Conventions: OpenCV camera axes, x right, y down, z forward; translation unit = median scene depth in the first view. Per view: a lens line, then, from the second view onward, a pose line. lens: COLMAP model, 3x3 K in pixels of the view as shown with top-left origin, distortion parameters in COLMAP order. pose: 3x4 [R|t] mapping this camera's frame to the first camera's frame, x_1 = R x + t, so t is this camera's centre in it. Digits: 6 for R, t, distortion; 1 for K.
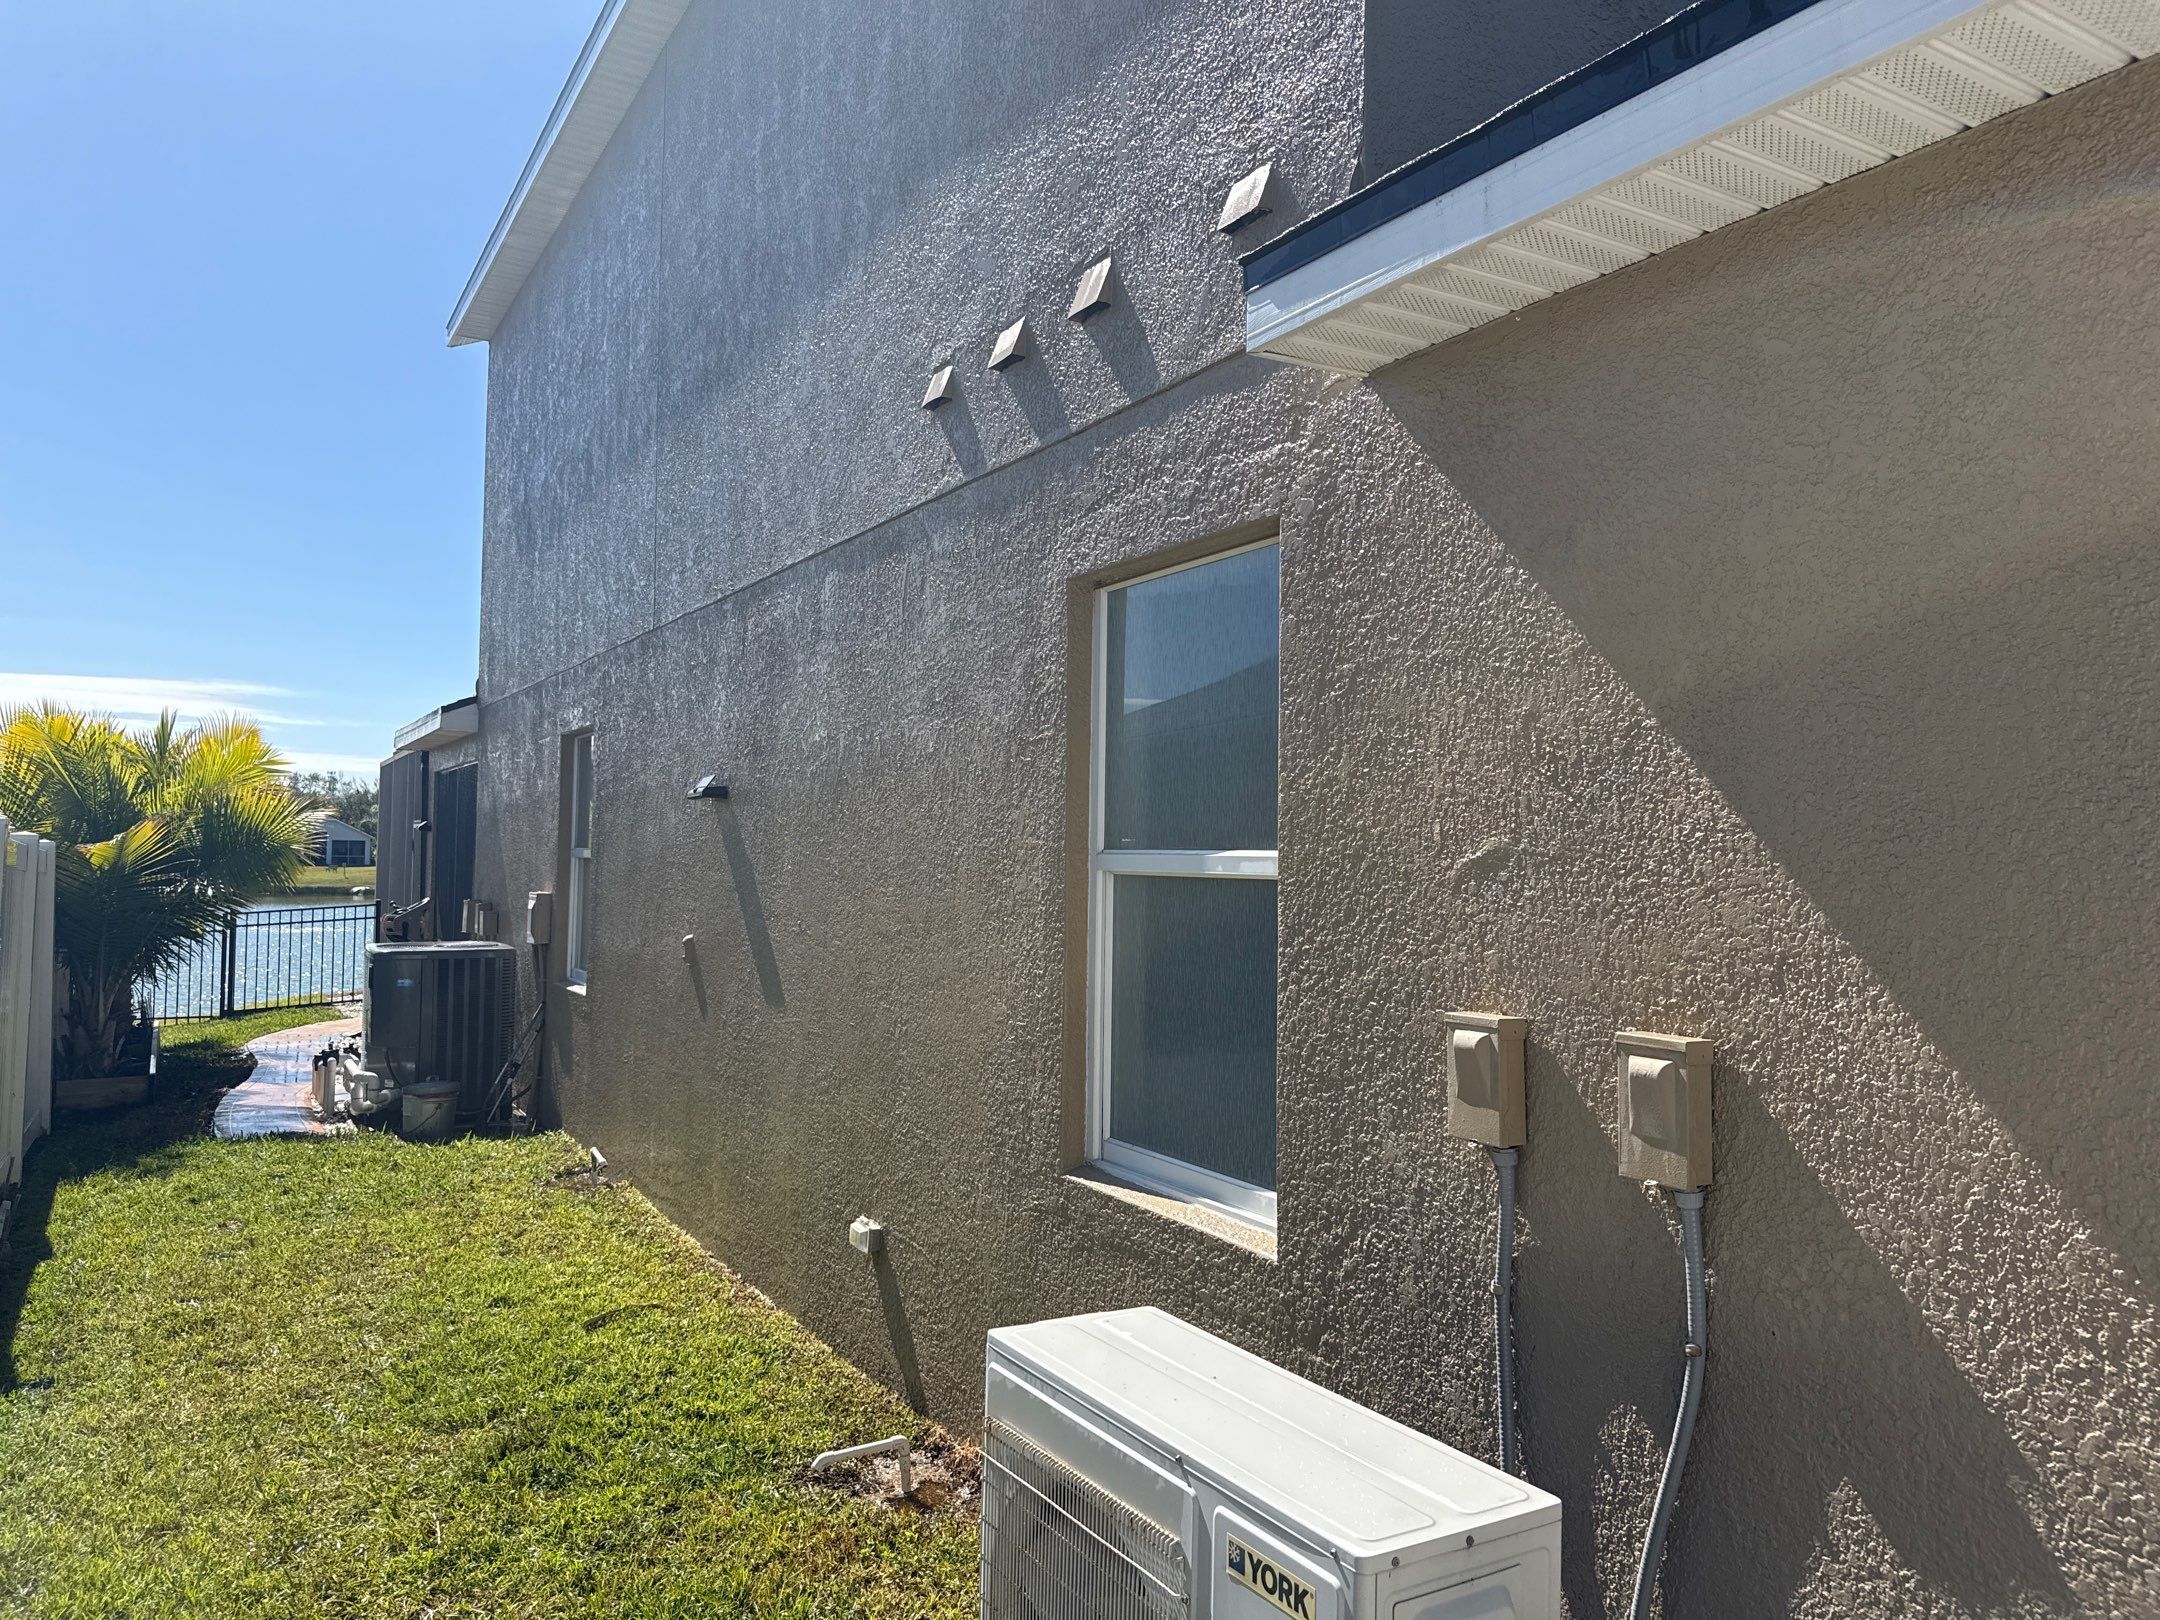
lens RADIAL K [[1494.0, 0, 1071.3], [0, 1494.0, 810.4], [0, 0, 1]] dist [0.185075, -0.391466]
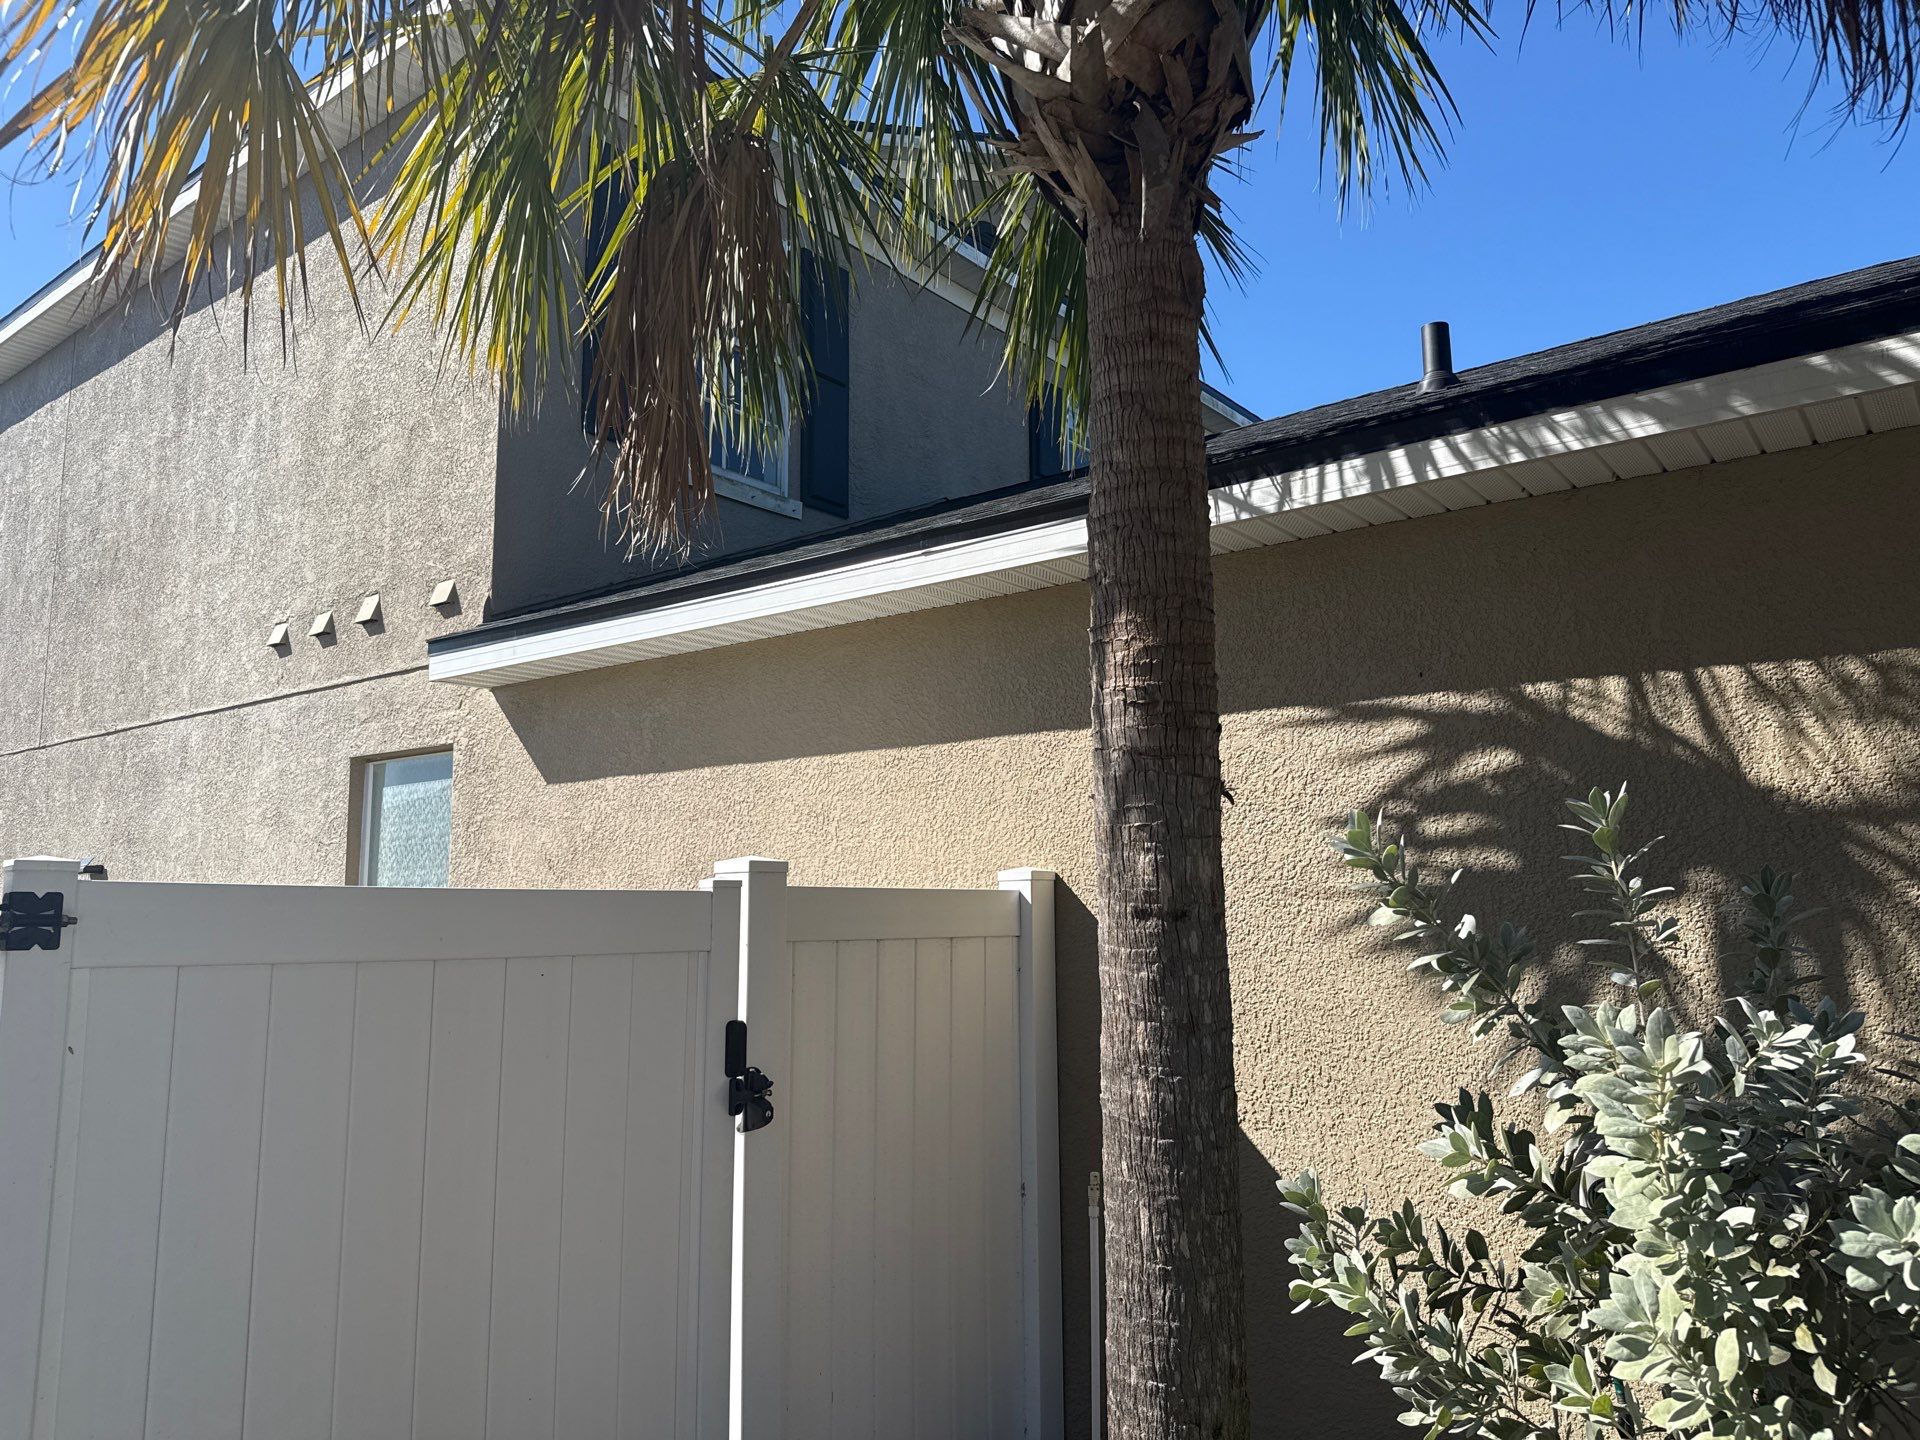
lens RADIAL K [[1340.0, 0, 930.0], [0, 1340.0, 736.0], [0, 0, 1]] dist [0.033482, -0.042600]
pose [[0.932907, 0.029100, 0.358940, 0.065941], [0.006040, 0.995325, -0.096392, -0.015319], [-0.360067, 0.092093, 0.928370, -0.778460]]
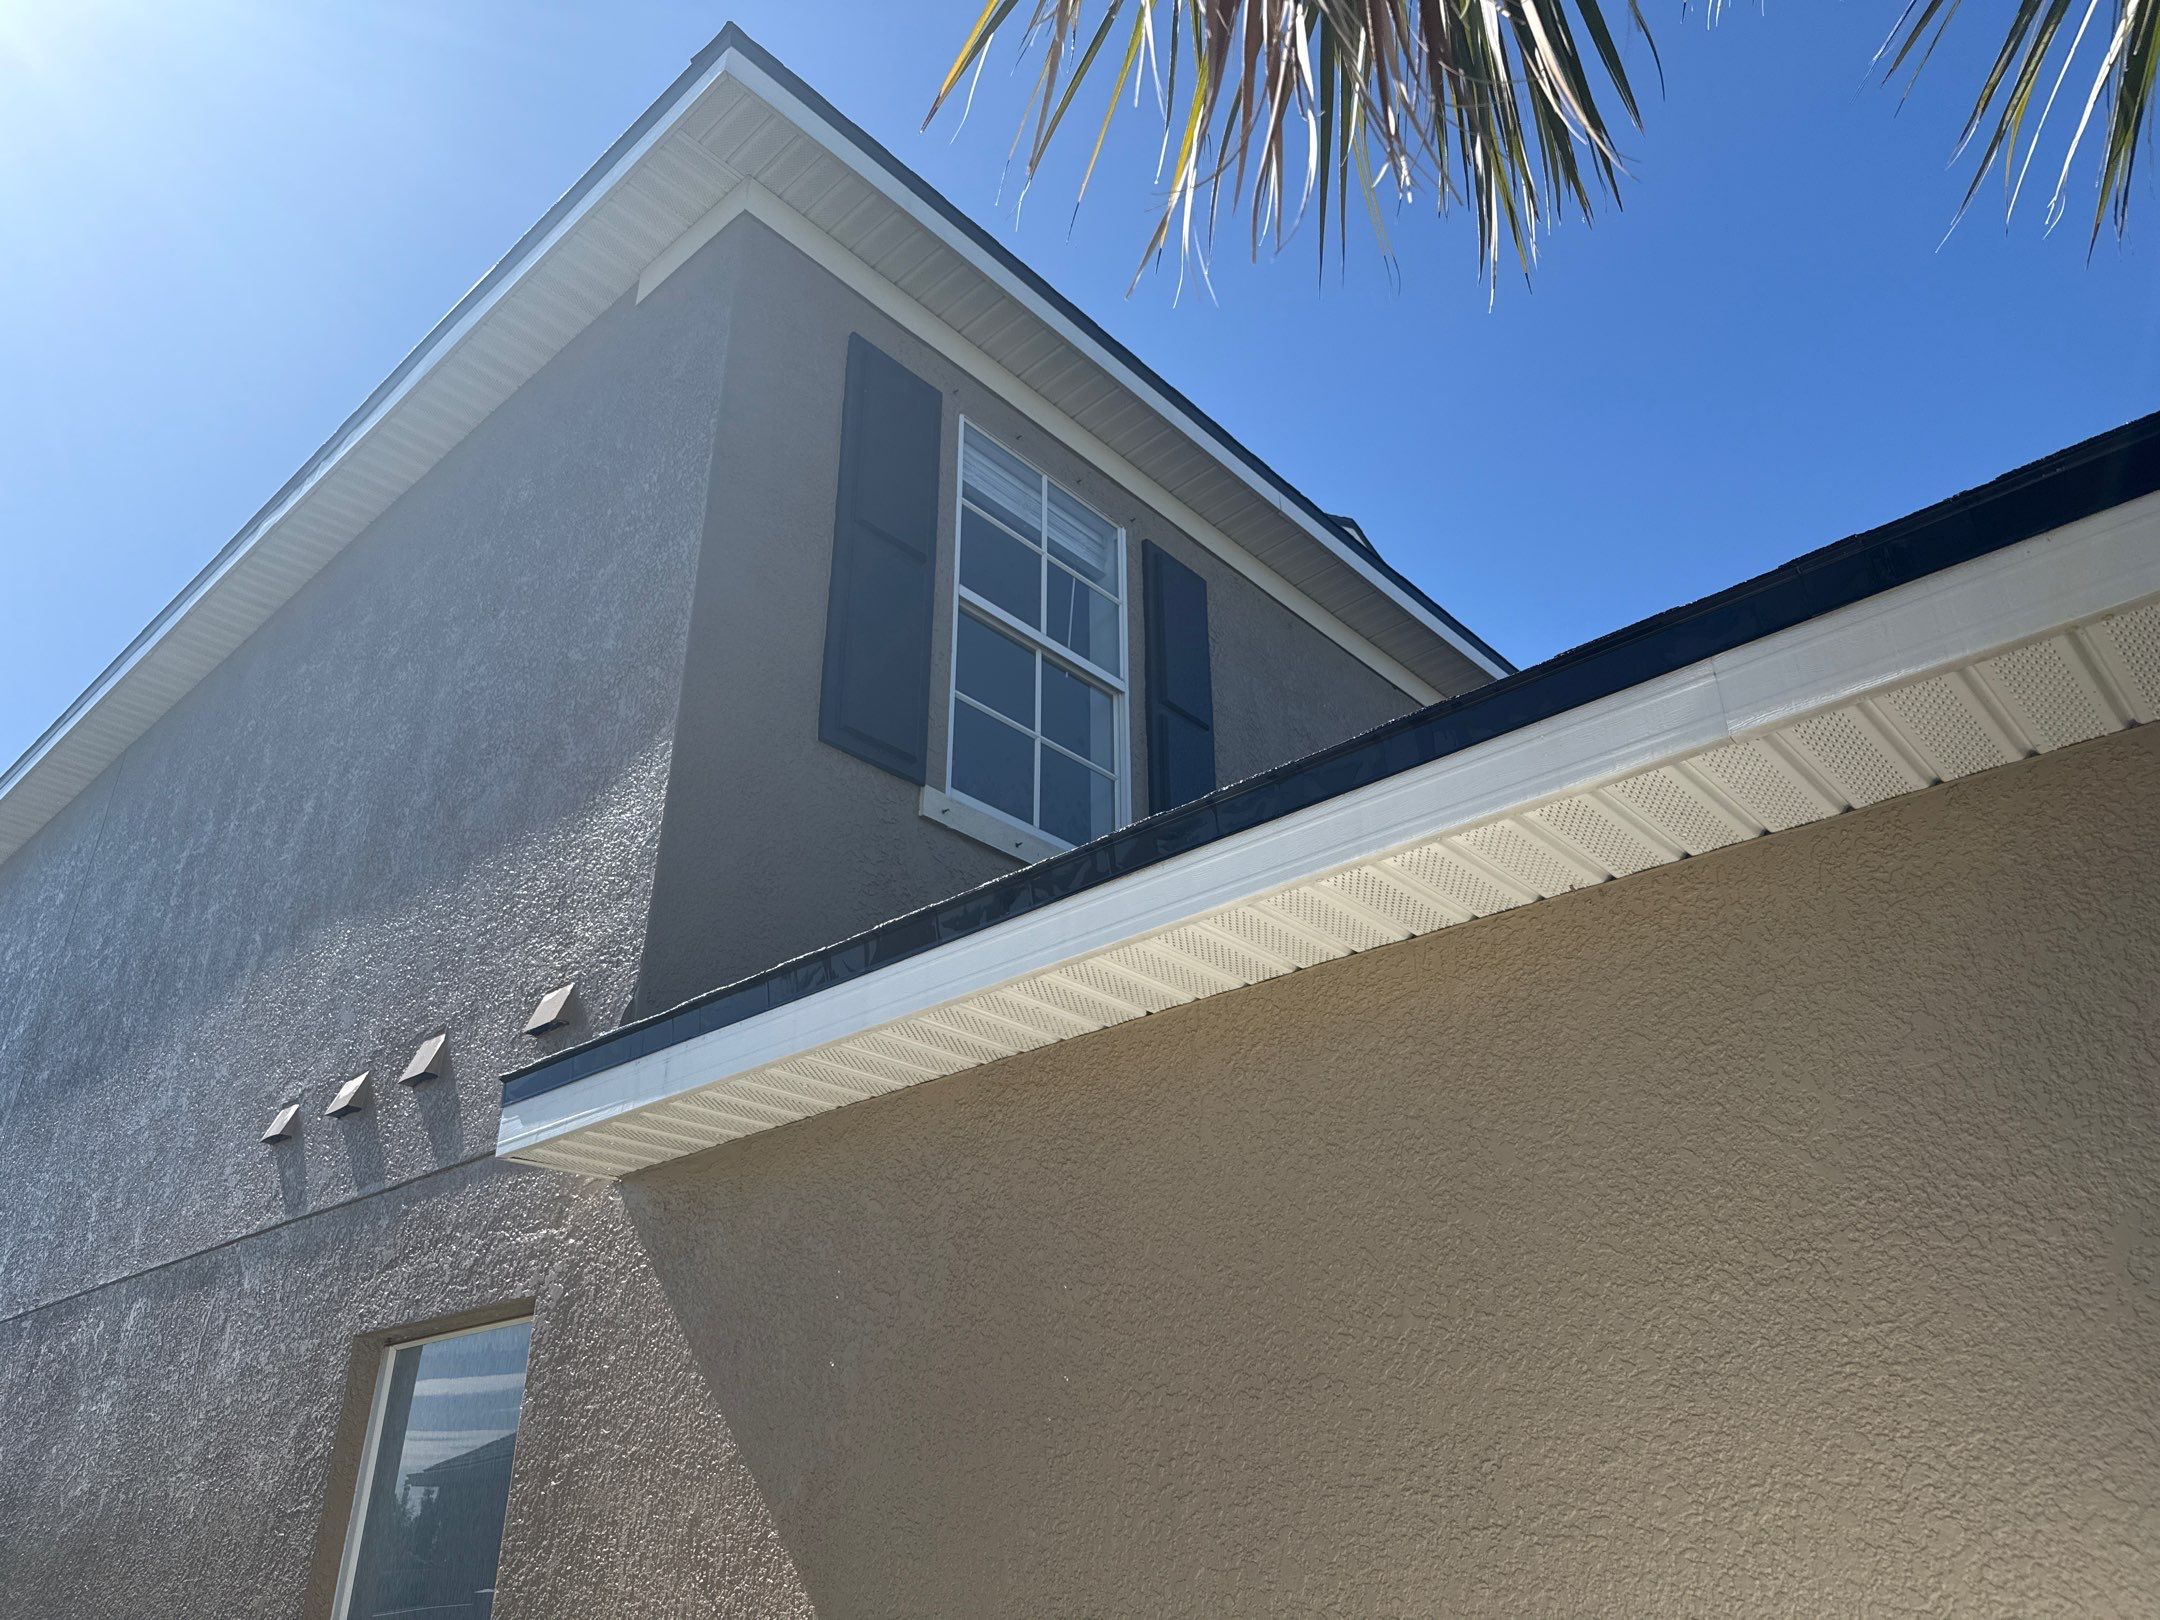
lens RADIAL K [[1533.7, 0, 1079.5], [0, 1533.7, 829.2], [0, 0, 1]] dist [0.025722, -0.040217]
pose [[0.953374, 0.117650, 0.277915, 0.126623], [0.008067, 0.910620, -0.413167, -0.034784], [-0.301684, 0.396144, 0.867212, -0.144221]]
